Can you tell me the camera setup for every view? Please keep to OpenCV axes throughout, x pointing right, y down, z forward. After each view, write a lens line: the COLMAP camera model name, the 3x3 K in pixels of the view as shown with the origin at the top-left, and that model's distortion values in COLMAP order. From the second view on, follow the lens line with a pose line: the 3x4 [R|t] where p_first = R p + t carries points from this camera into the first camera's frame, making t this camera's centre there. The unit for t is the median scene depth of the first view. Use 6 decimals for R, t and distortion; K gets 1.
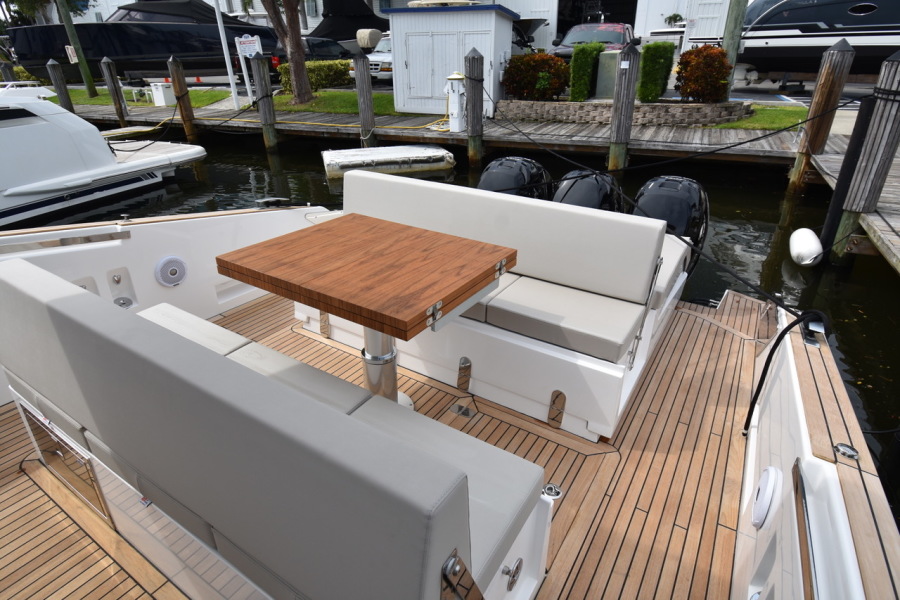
lens RADIAL K [[491.0, 0, 450.0], [0, 491.0, 300.0], [0, 0, 1]] dist [0.017727, -0.030403]
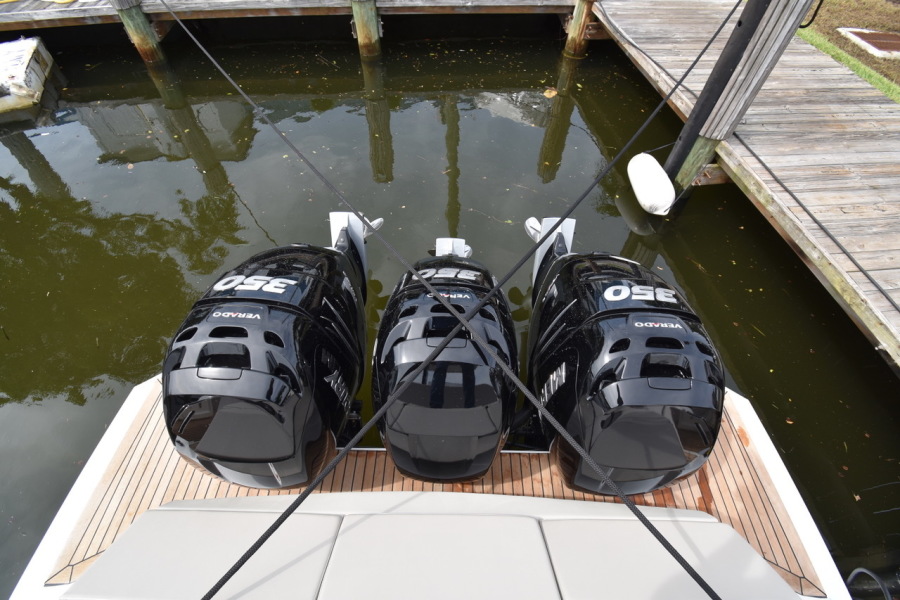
lens RADIAL K [[394.8, 0, 450.0], [0, 394.8, 300.0], [0, 0, 1]] dist [0.011821, -0.020413]
pose [[0.842317, -0.408796, 0.351265, 0.065183], [0.207870, 0.847692, 0.488066, -0.170703], [-0.497284, -0.338089, 0.799002, 0.292056]]
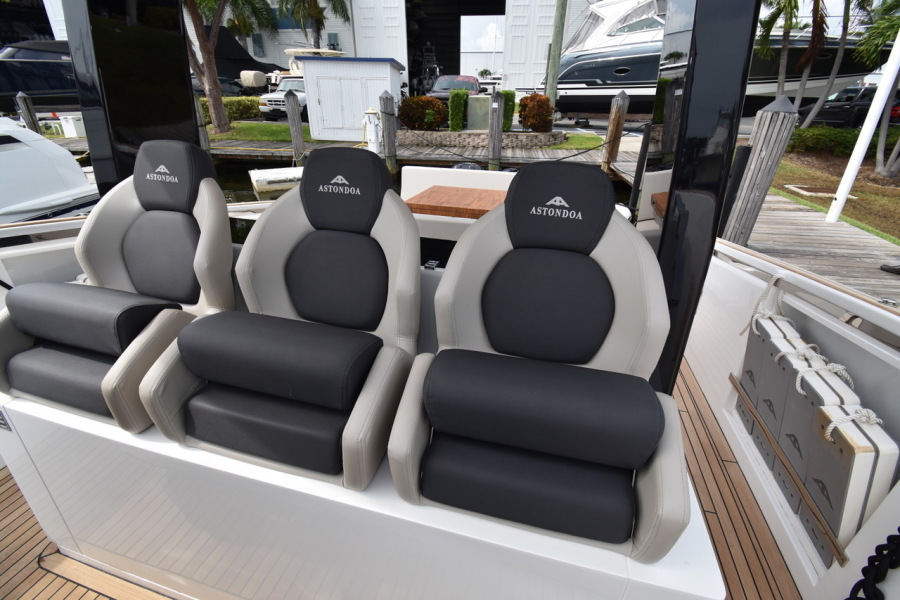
lens RADIAL K [[394.8, 0, 450.0], [0, 394.8, 300.0], [0, 0, 1]] dist [0.011821, -0.020413]
pose [[0.952835, -0.114698, 0.280982, -0.134599], [0.111463, 0.993387, 0.027524, 0.042513], [-0.282281, 0.005093, 0.959318, -0.075339]]
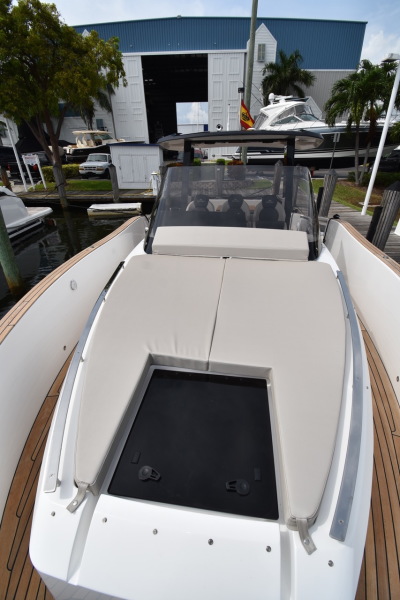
lens RADIAL K [[263.2, 0, 201.0], [0, 263.2, 293.2], [0, 0, 1]] dist [0.011821, -0.020413]
pose [[0.915312, -0.186141, 0.357149, -0.349276], [0.179515, 0.982383, 0.051938, 0.123213], [-0.360525, 0.016574, 0.932602, -0.335667]]
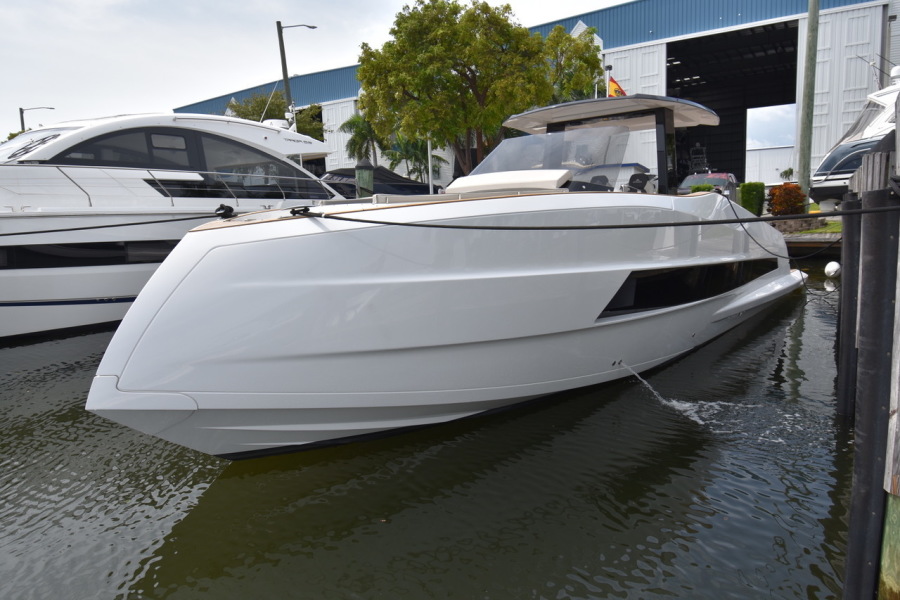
lens RADIAL K [[571.1, 0, 450.0], [0, 571.1, 300.0], [0, 0, 1]] dist [-0.003782, -0.025170]
pose [[0.987485, 0.006002, -0.157598, -0.195322], [-0.054322, 0.951073, -0.304152, 0.375549], [0.148062, 0.308907, 0.939497, -0.619642]]
